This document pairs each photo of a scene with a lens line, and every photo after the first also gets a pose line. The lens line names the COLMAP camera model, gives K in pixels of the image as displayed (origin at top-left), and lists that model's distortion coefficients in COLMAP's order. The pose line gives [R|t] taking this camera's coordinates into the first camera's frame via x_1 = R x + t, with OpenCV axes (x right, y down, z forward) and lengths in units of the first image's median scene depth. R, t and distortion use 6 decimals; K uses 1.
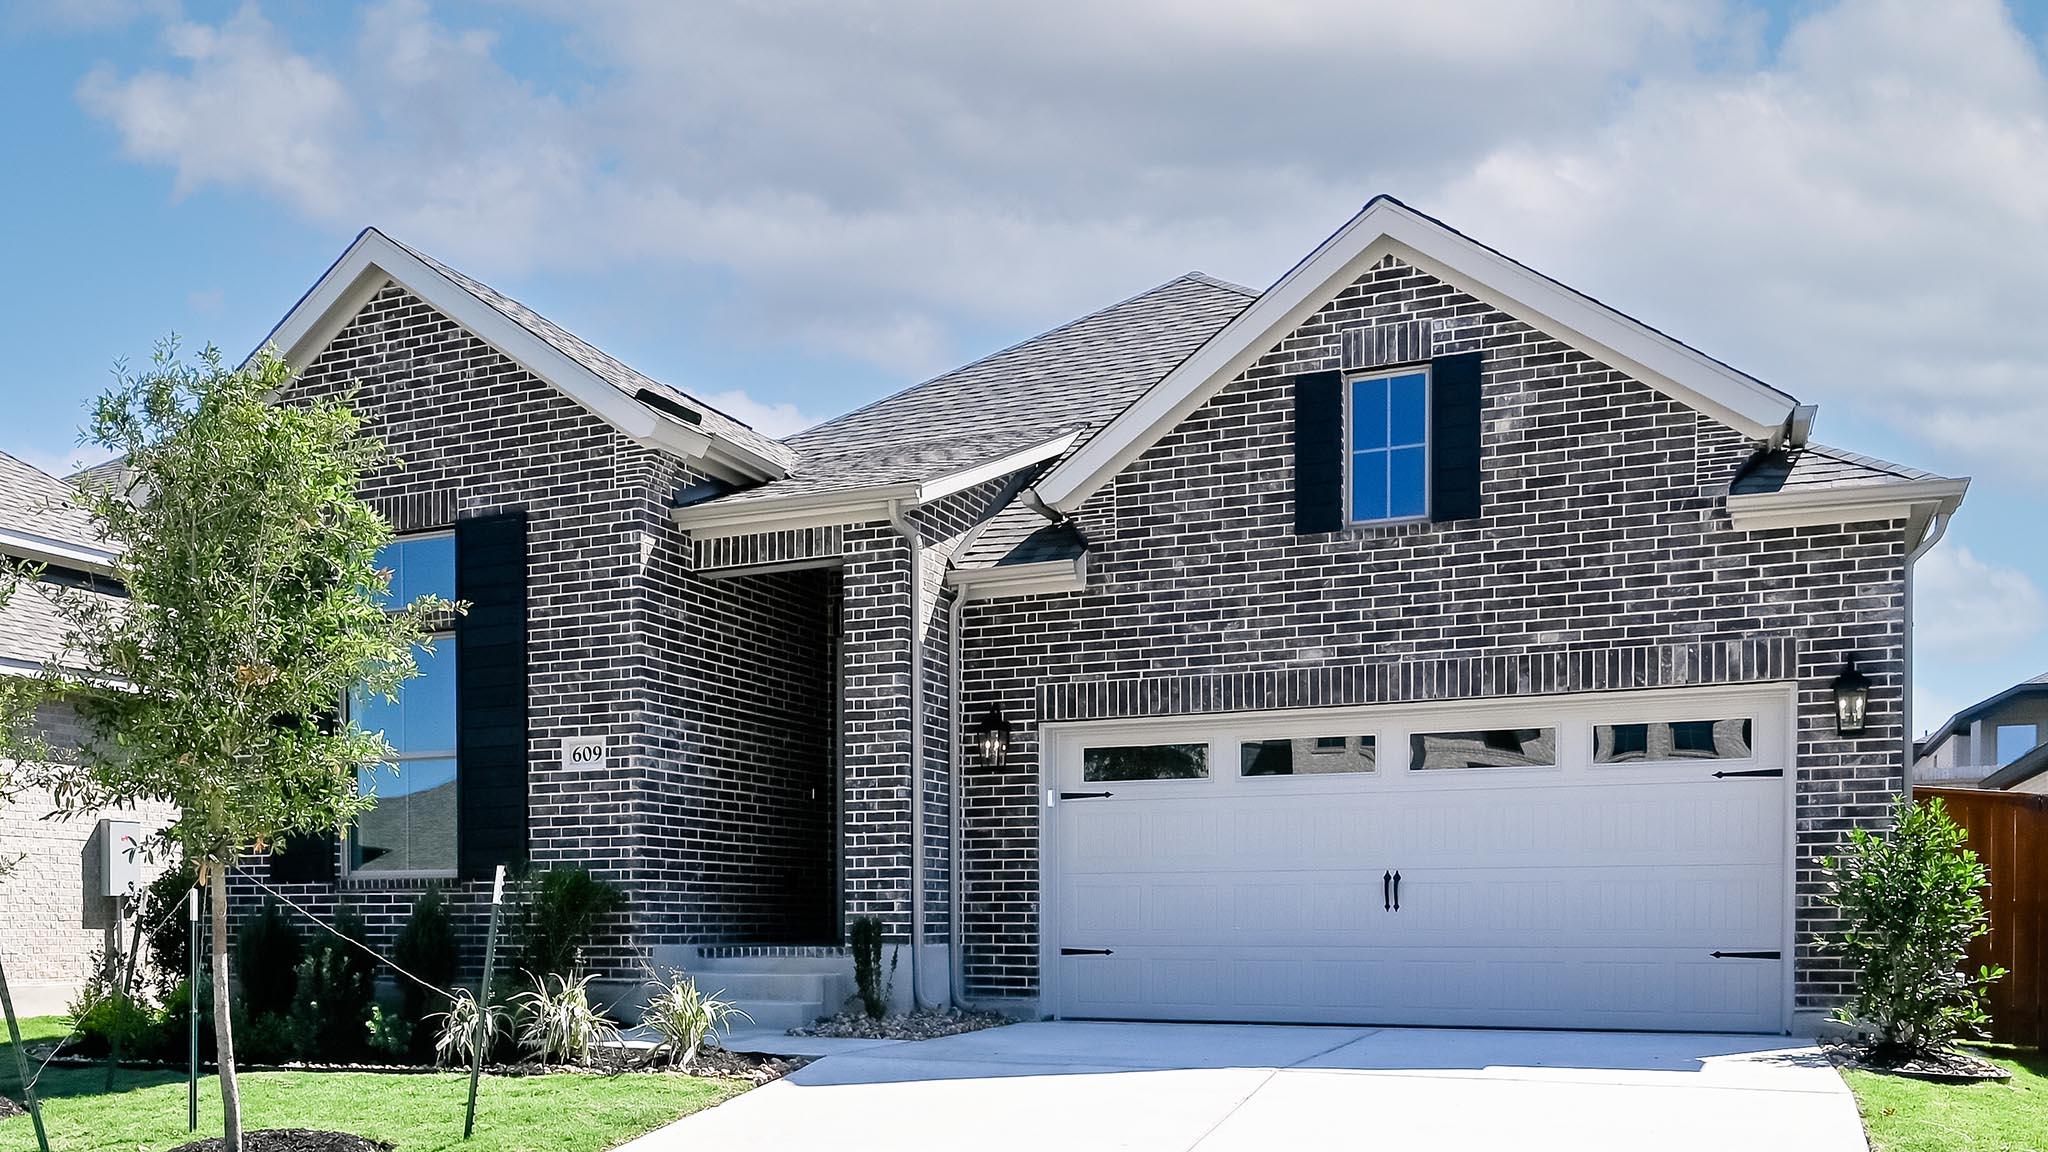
lens RADIAL K [[995.4, 0, 1023.4], [0, 995.4, 573.9], [0, 0, 1]] dist [-0.000302, 0.000310]
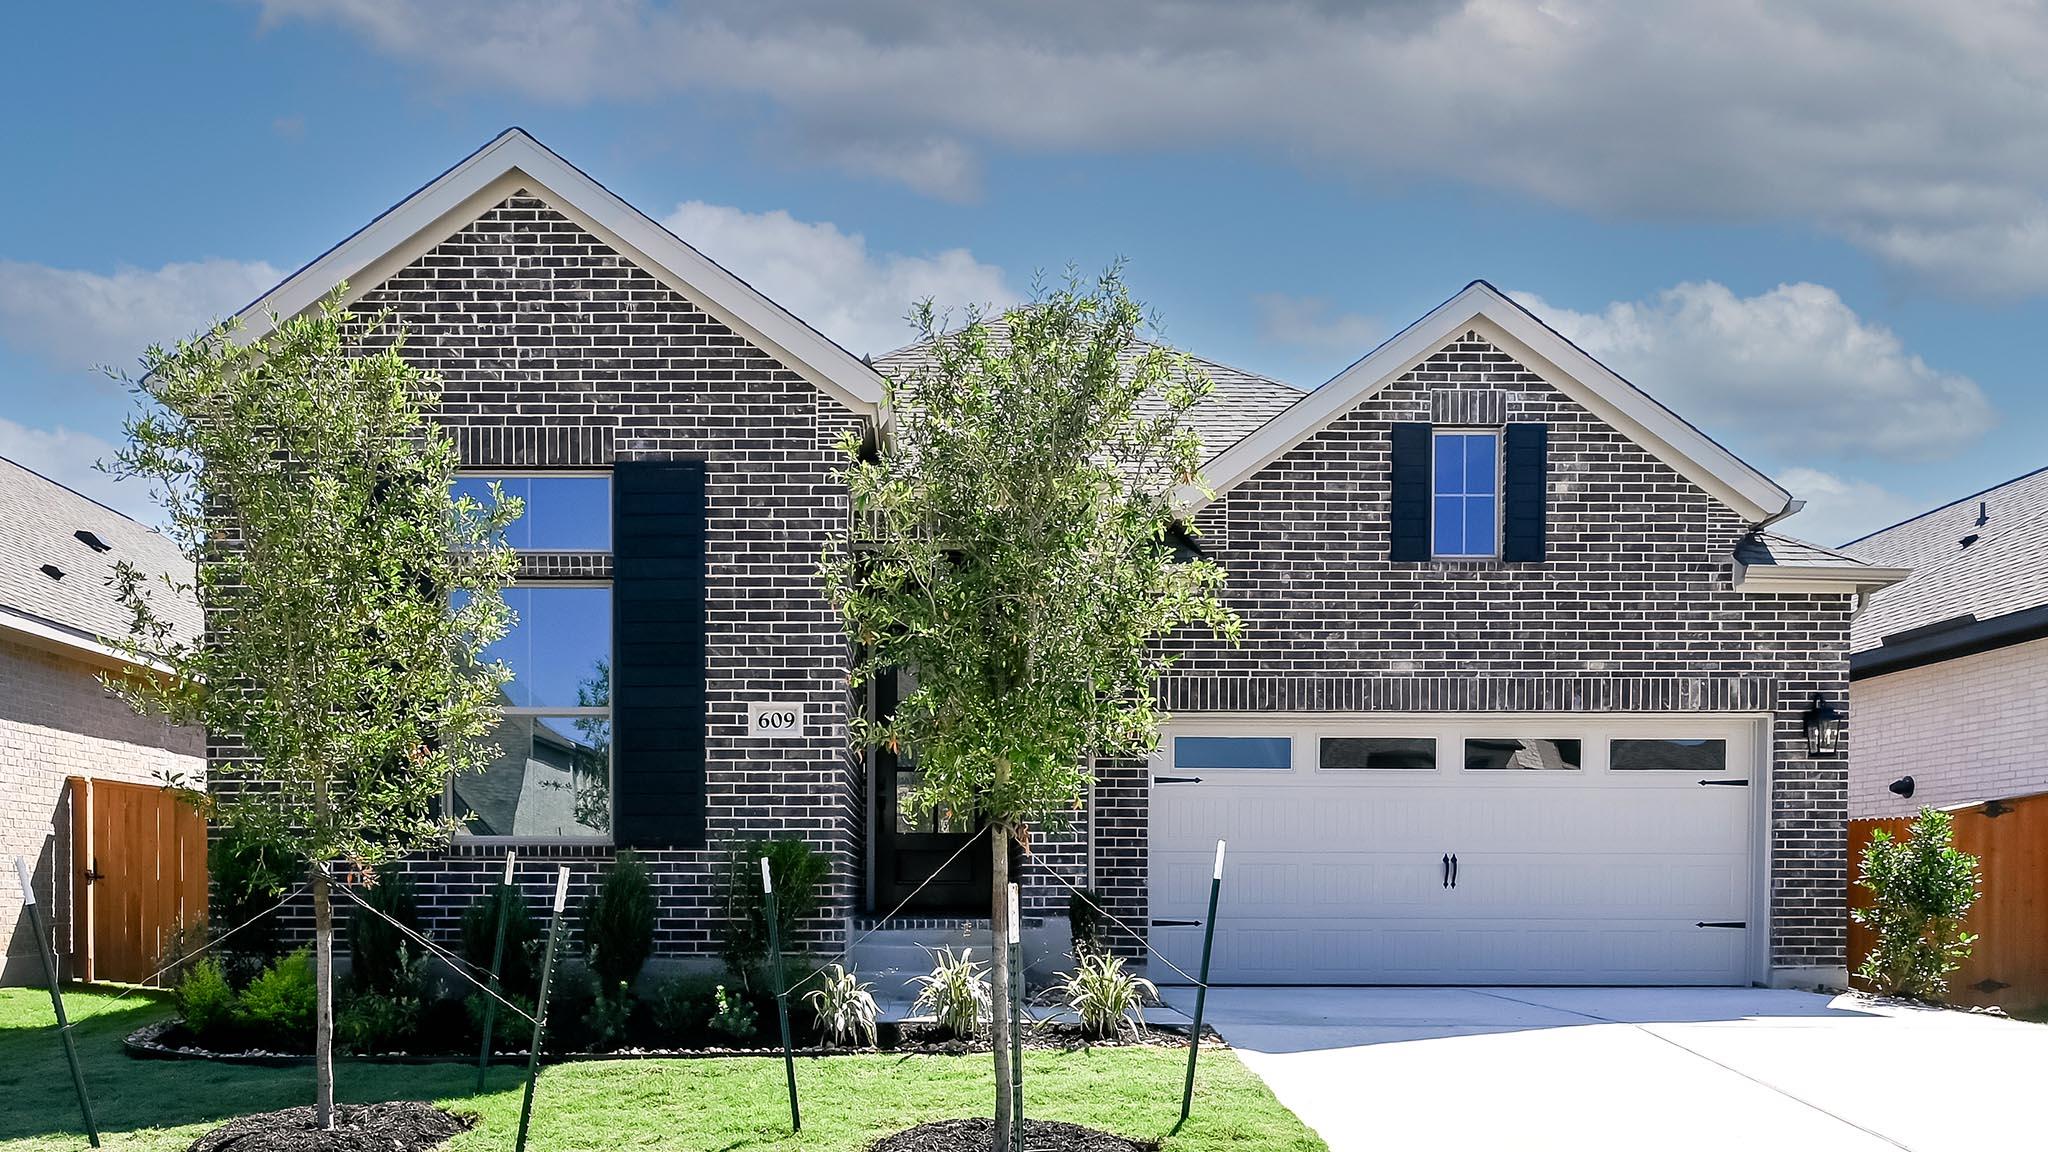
lens RADIAL K [[920.8, 0, 1024.0], [0, 920.8, 579.3], [0, 0, 1]] dist [-0.000591, 0.000466]
pose [[0.966162, 0.088435, 0.242303, -0.408678], [-0.090287, 0.995910, -0.003470, 0.024509], [-0.241618, -0.018524, 0.970195, 0.073453]]
